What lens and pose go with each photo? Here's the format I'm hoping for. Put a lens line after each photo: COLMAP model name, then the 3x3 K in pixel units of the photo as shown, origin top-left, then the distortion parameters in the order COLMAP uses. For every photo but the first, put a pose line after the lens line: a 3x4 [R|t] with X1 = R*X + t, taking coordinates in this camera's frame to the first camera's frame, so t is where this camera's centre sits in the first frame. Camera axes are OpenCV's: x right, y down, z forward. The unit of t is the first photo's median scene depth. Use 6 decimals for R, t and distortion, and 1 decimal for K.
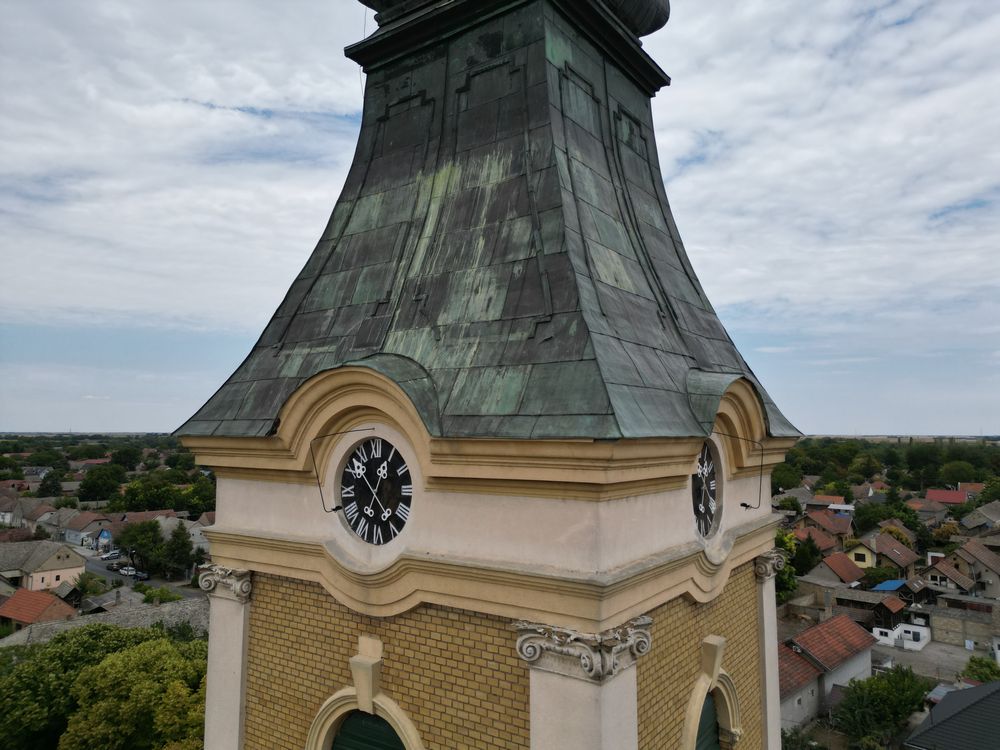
lens RADIAL K [[691.9, 0, 504.7], [0, 691.9, 374.7], [0, 0, 1]] dist [0.081997, -0.082309]
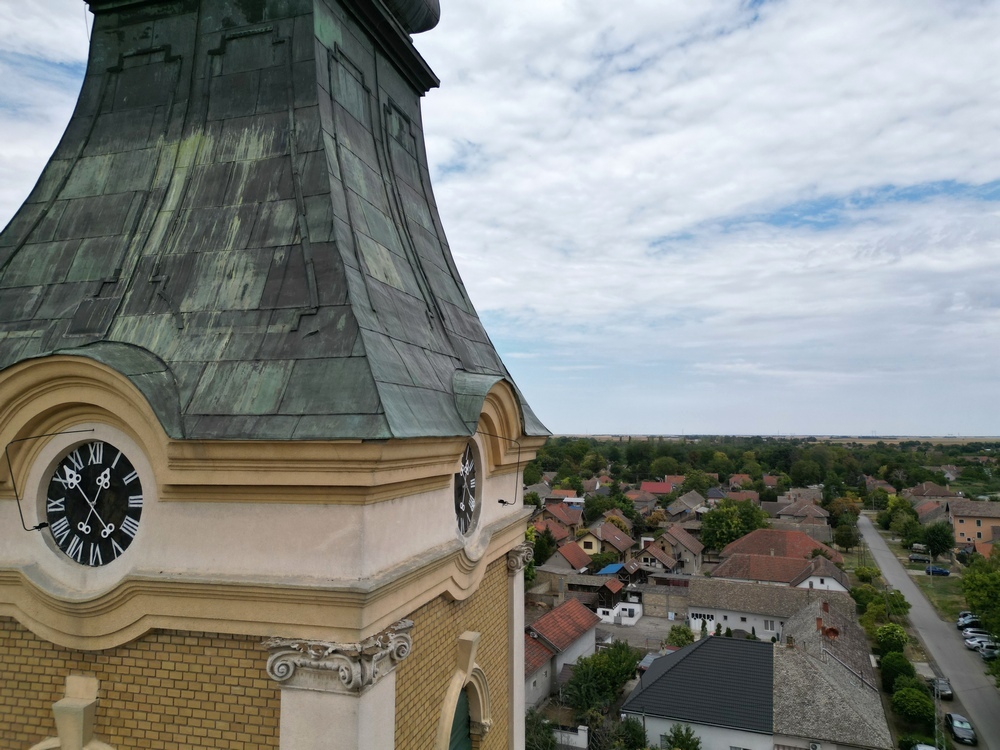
lens RADIAL K [[699.9, 0, 500.5], [0, 699.9, 373.9], [0, 0, 1]] dist [0.073570, -0.070114]
pose [[0.942925, 0.025616, 0.332018, -0.009764], [-0.024946, 0.999669, -0.006280, 0.002416], [-0.332069, -0.002362, 0.943252, 0.015983]]
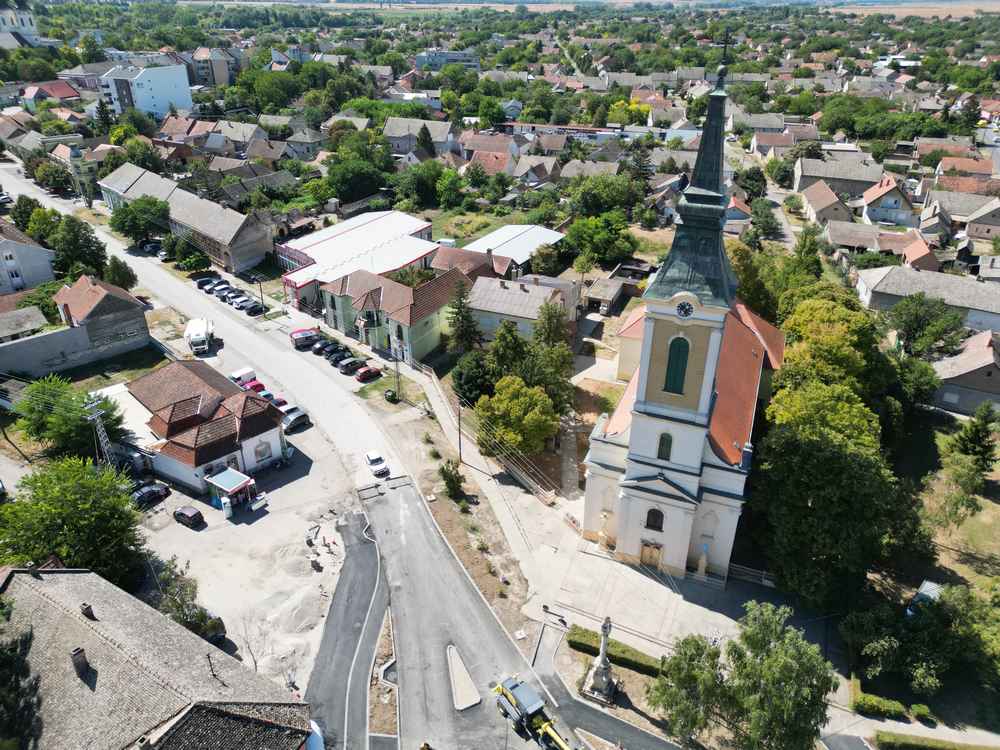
lens RADIAL K [[691.9, 0, 504.7], [0, 691.9, 374.7], [0, 0, 1]] dist [0.081997, -0.082309]
pose [[0.229906, 0.457348, -0.859055, 5.397150], [0.074731, 0.871798, 0.484132, -2.405895], [0.970339, -0.175503, 0.166254, -1.667893]]
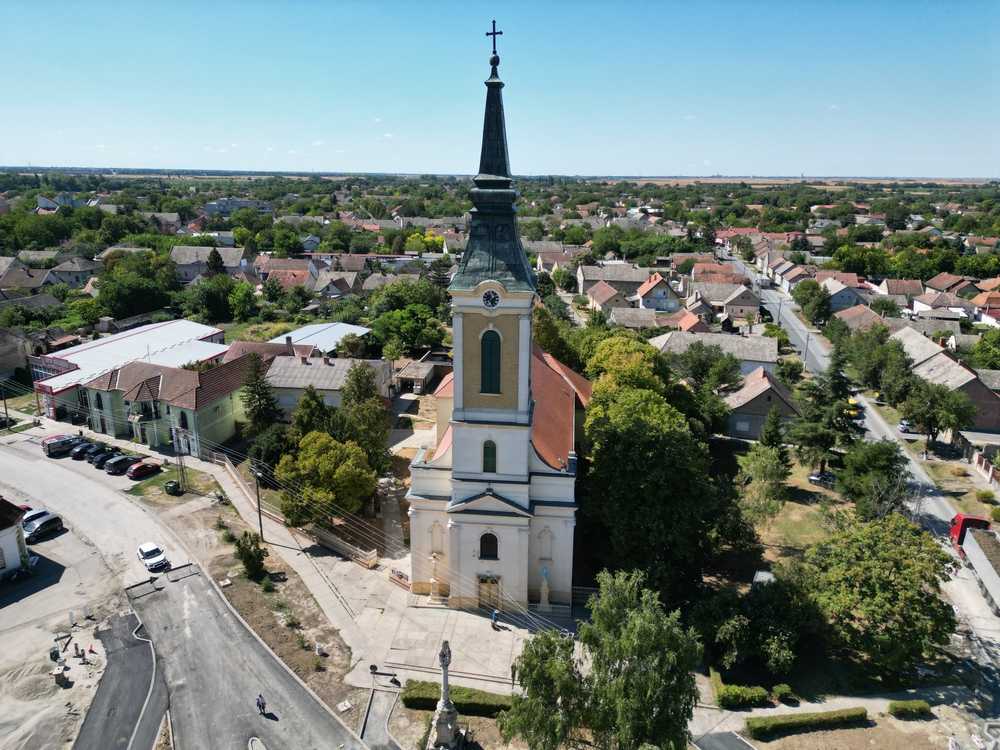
lens RADIAL K [[691.9, 0, 504.7], [0, 691.9, 374.7], [0, 0, 1]] dist [0.081997, -0.082309]
pose [[0.486533, 0.241895, -0.839507, 5.396100], [0.064843, 0.948258, 0.310810, -1.044842], [0.871253, -0.205655, 0.445673, -1.664926]]
